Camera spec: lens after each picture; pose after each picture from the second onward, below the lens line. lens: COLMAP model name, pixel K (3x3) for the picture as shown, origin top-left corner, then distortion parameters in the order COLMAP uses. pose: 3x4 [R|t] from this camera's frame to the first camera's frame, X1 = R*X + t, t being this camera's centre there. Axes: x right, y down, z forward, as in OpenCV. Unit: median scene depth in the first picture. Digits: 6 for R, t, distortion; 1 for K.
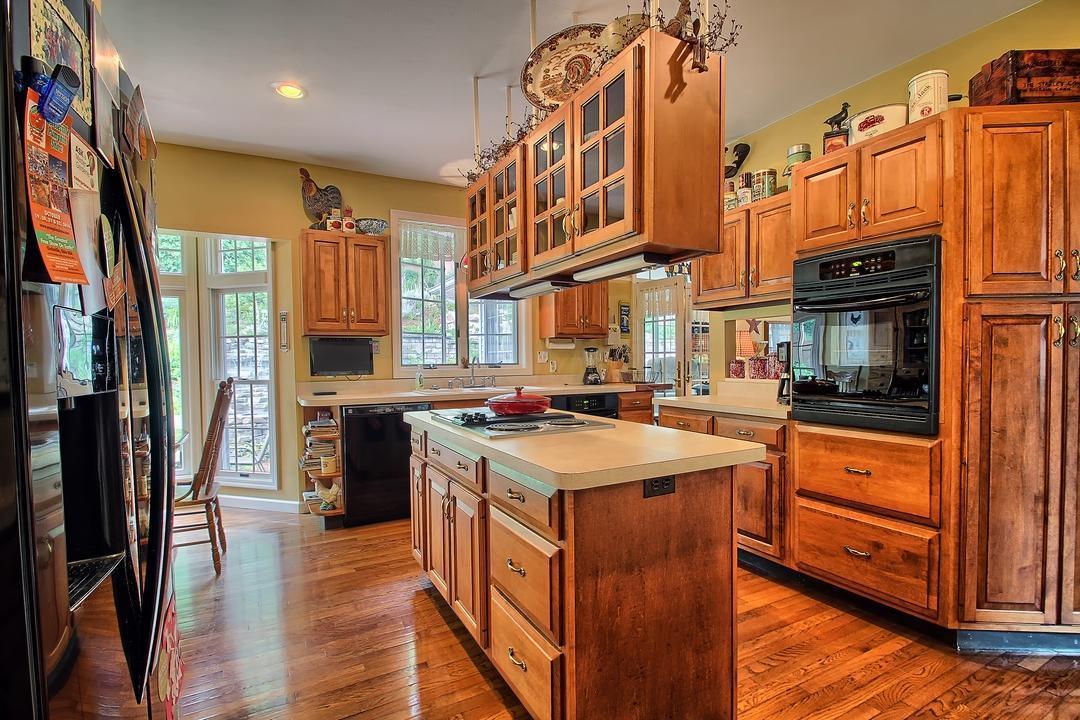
lens RADIAL K [[505.8, 0, 542.3], [0, 505.8, 371.1], [0, 0, 1]] dist [0.026428, -0.021355]
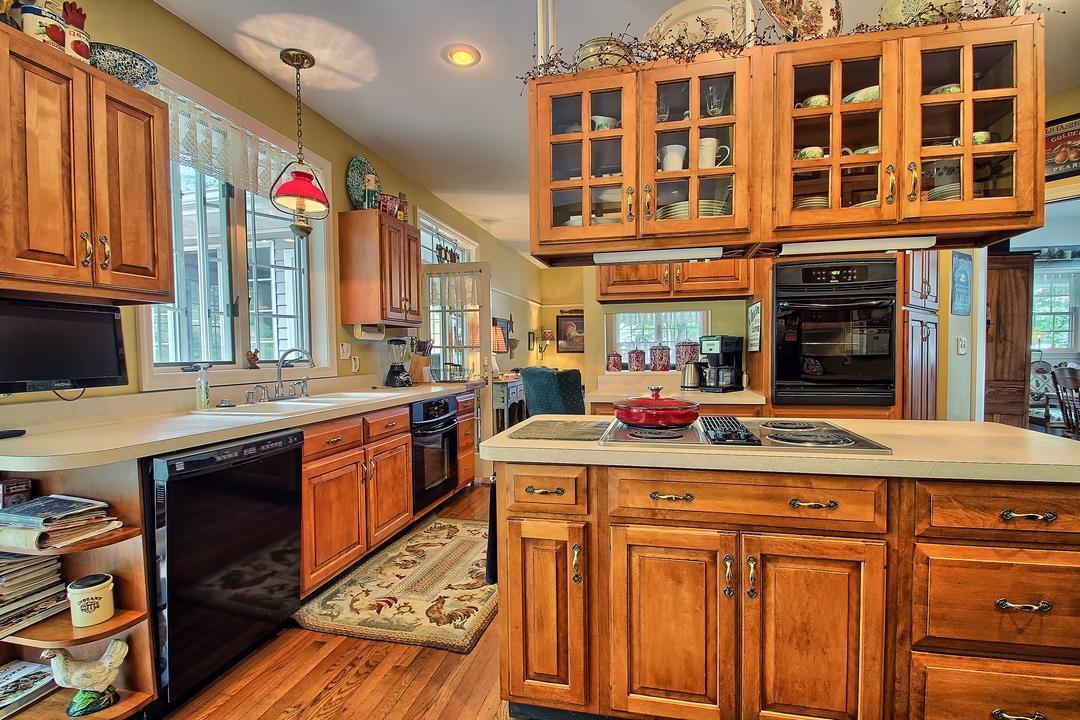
lens RADIAL K [[505.8, 0, 542.3], [0, 505.8, 371.1], [0, 0, 1]] dist [0.026428, -0.021355]
pose [[0.664453, -0.024960, 0.746913, -0.466189], [0.023406, 0.999647, 0.012583, -0.002961], [-0.746963, 0.009122, 0.664803, 0.427180]]
